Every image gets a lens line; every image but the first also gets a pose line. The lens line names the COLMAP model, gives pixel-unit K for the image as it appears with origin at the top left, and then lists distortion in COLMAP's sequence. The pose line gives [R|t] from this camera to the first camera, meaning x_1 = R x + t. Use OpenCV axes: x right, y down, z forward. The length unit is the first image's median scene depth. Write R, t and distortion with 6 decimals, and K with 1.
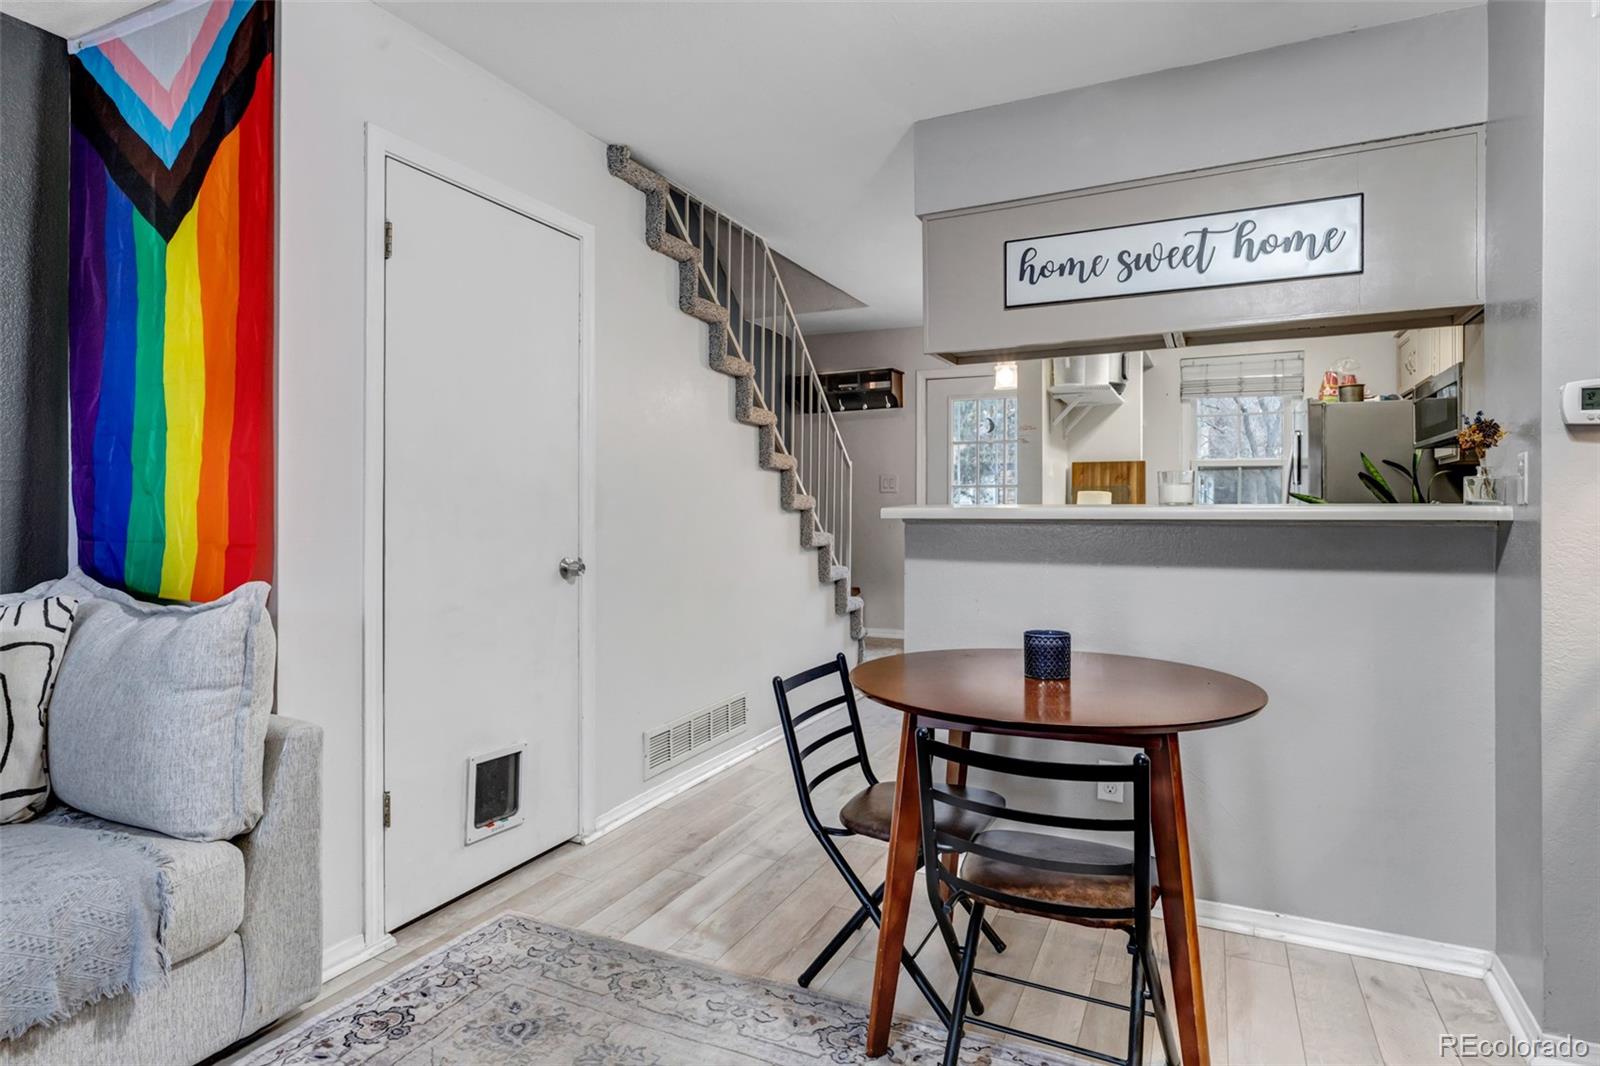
lens RADIAL K [[846.1, 0, 825.3], [0, 846.1, 511.6], [0, 0, 1]] dist [0.006668, 0.002150]
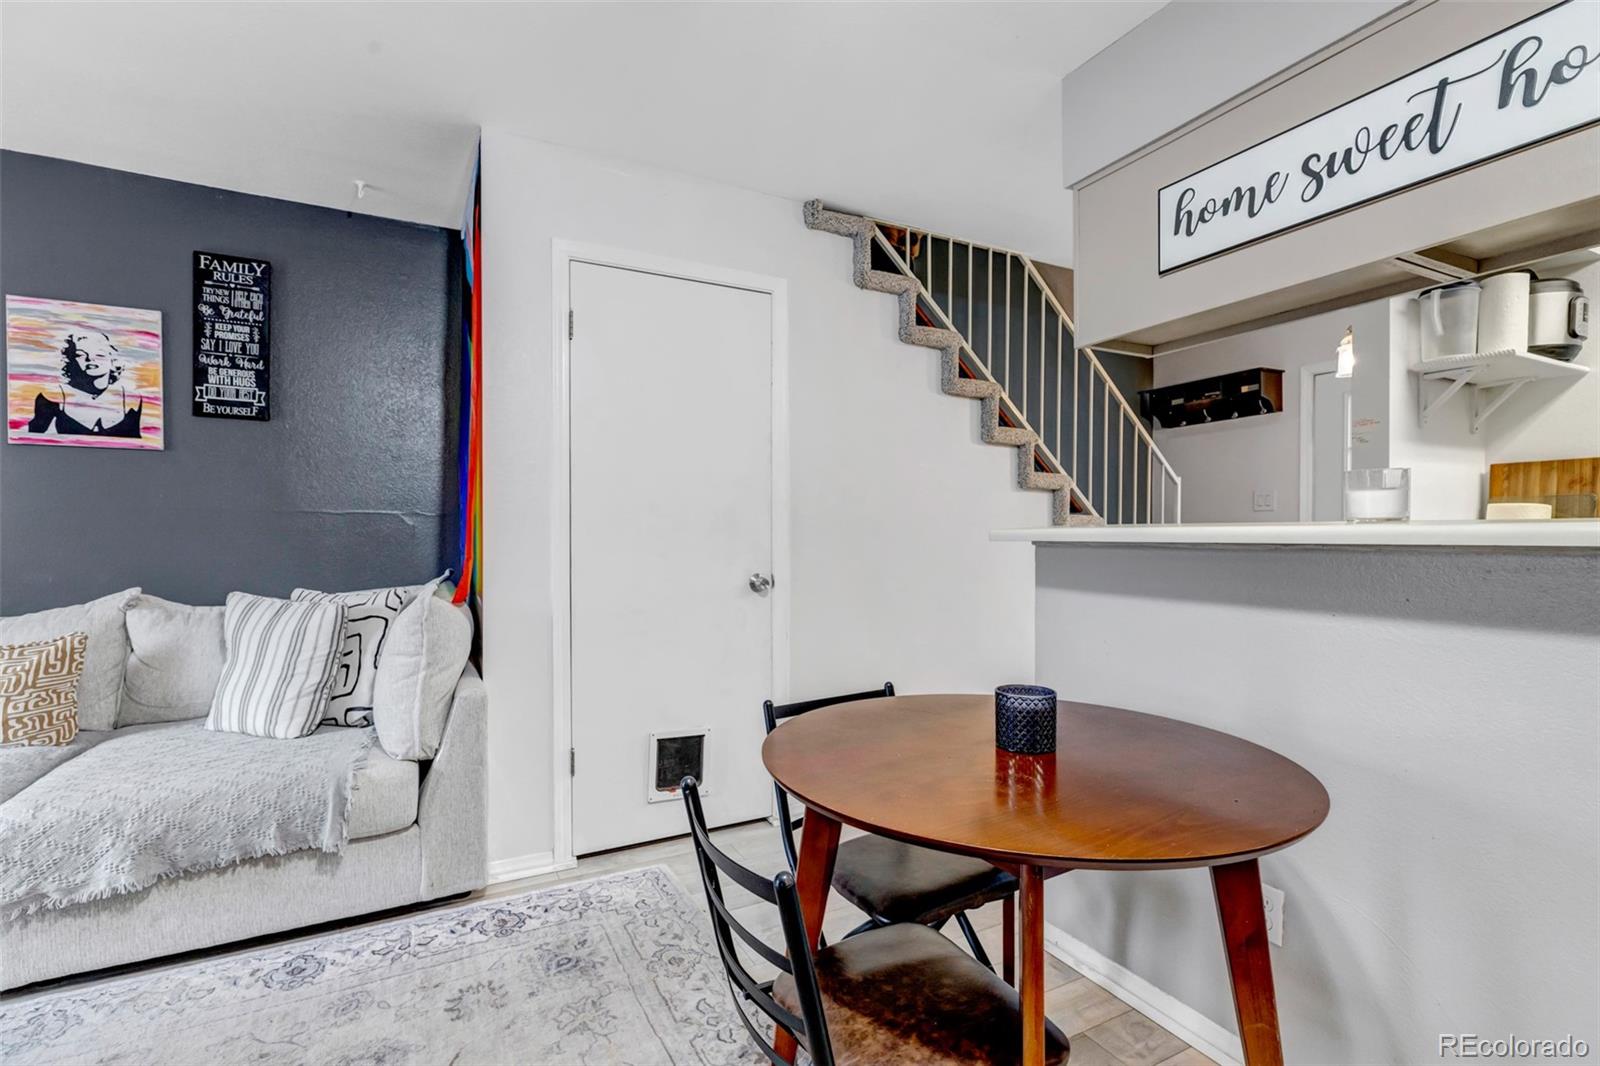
lens RADIAL K [[736.7, 0, 806.0], [0, 736.7, 542.7], [0, 0, 1]] dist [0.003740, 0.001412]
pose [[0.801058, 0.004945, -0.598566, 0.370948], [0.002914, 0.999922, 0.012161, 0.000461], [0.598580, -0.011486, 0.800981, 0.255360]]
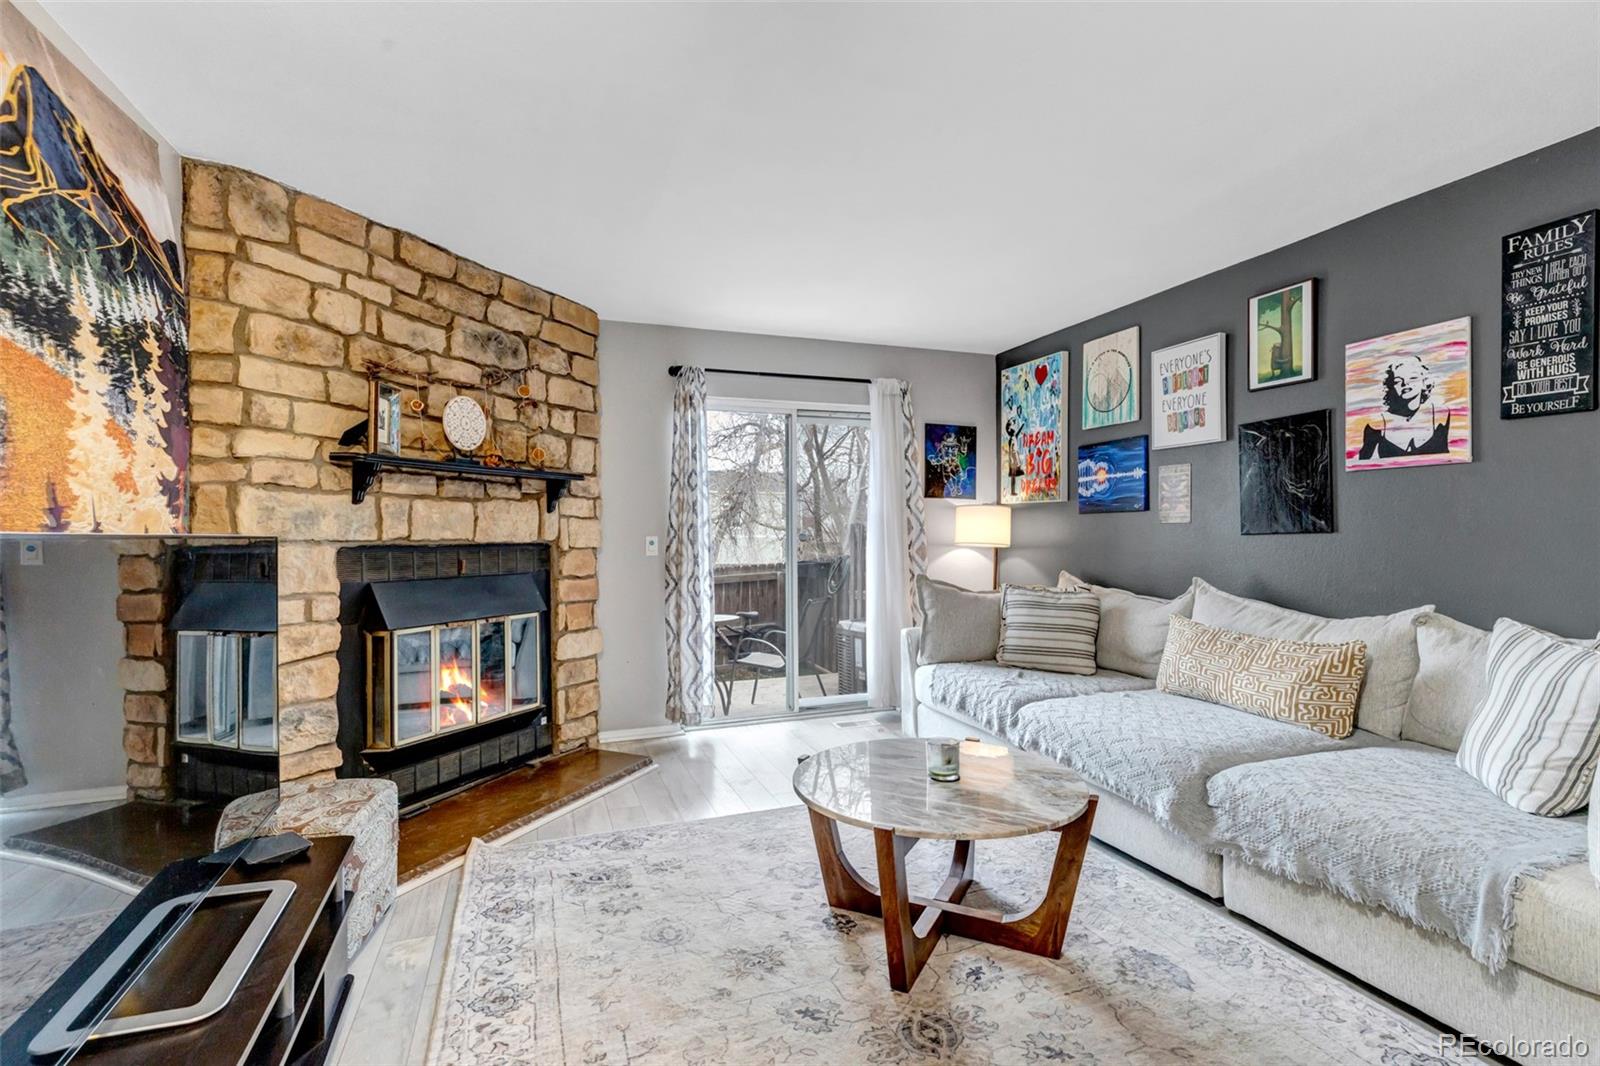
lens RADIAL K [[736.7, 0, 792.9], [0, 736.7, 532.0], [0, 0, 1]] dist [0.003740, 0.001412]
pose [[-0.704182, -0.000746, -0.710019, 0.356726], [0.001504, 0.999996, -0.002543, -0.025395], [0.710018, -0.002859, -0.704178, 0.599385]]
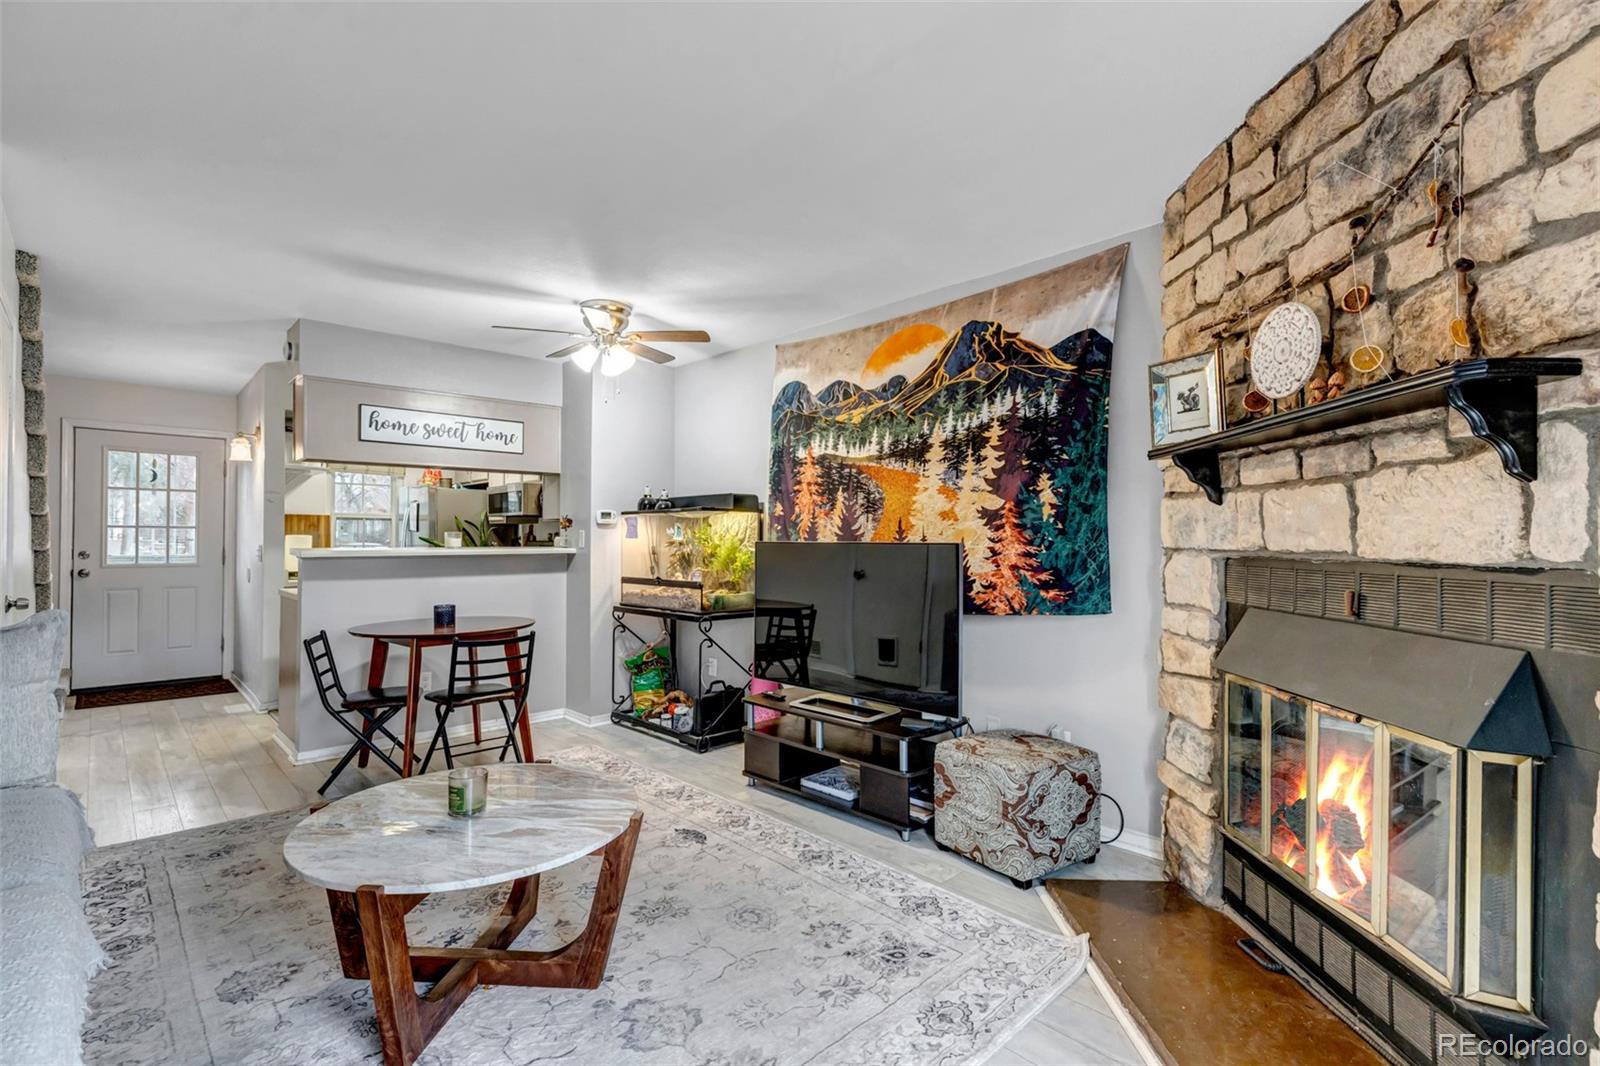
lens RADIAL K [[736.7, 0, 806.6], [0, 736.7, 530.5], [0, 0, 1]] dist [0.003740, 0.001412]
pose [[0.349894, 0.012614, 0.936704, -0.963345], [-0.002091, 0.999917, -0.012685, -0.027078], [-0.936787, 0.002480, 0.349891, -0.473378]]
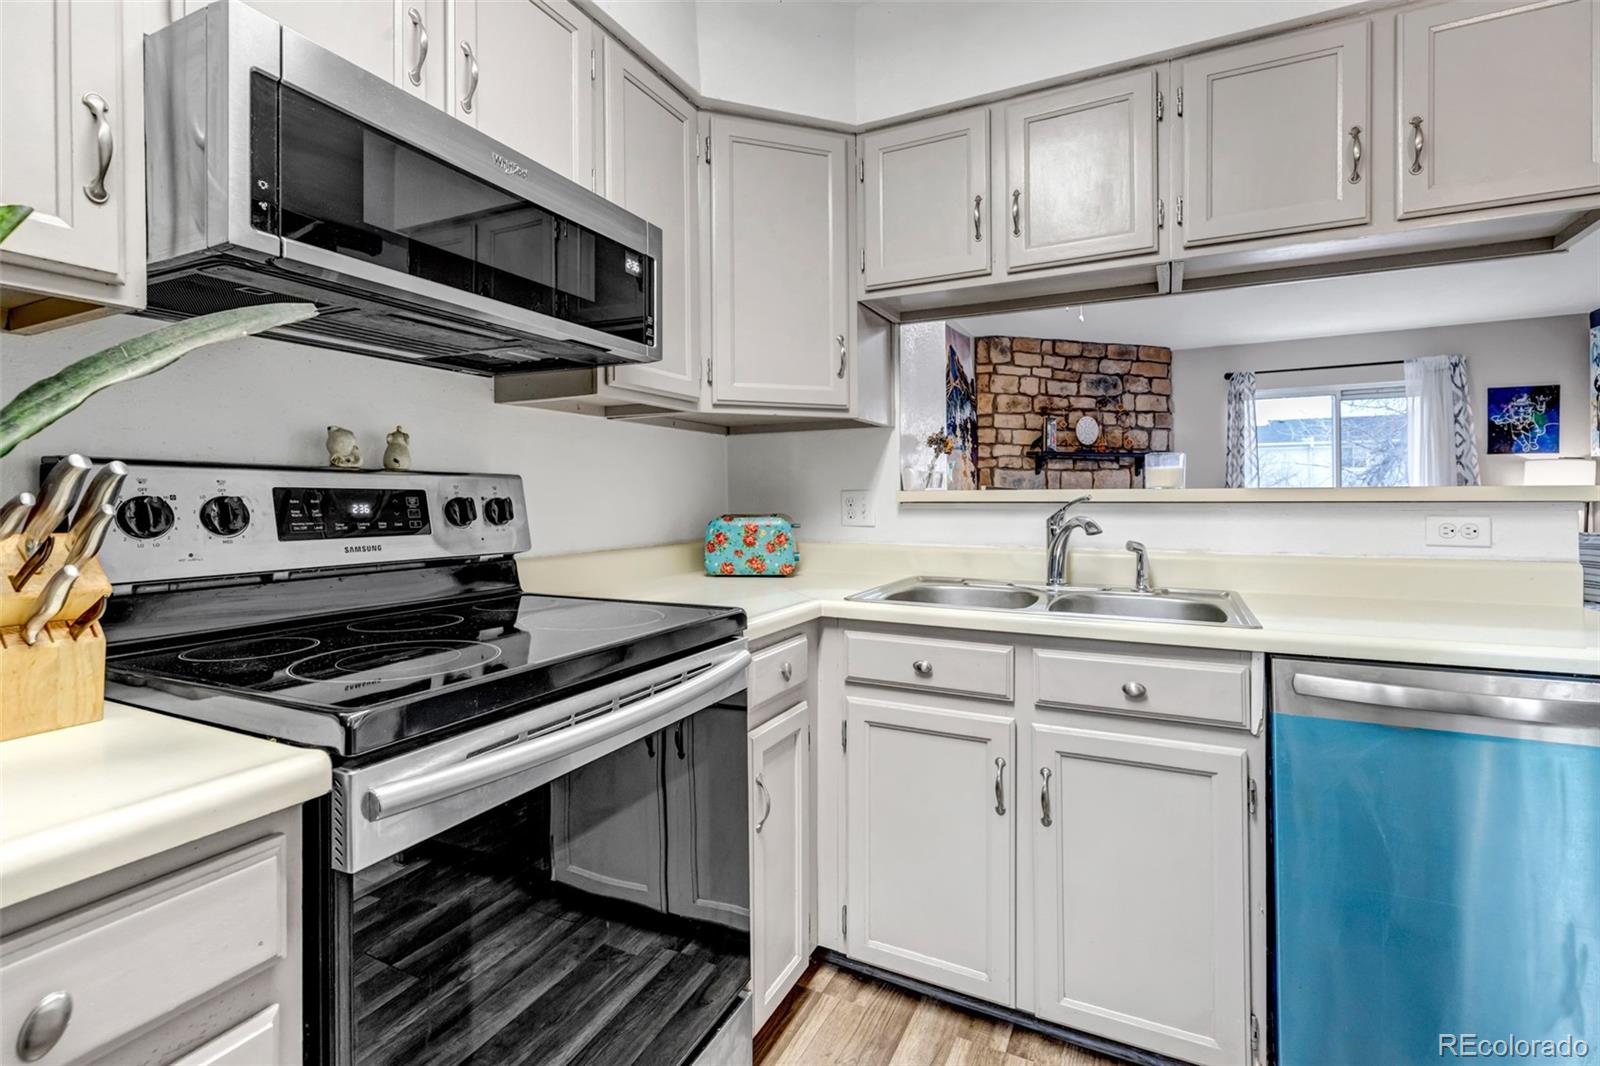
lens RADIAL K [[736.7, 0, 788.9], [0, 736.7, 498.7], [0, 0, 1]] dist [0.003740, 0.001412]
pose [[-0.999815, 0.006649, 0.018068, 0.778460], [0.006683, 0.999976, 0.001807, -0.004055], [-0.018055, 0.001927, -0.999835, 1.712460]]
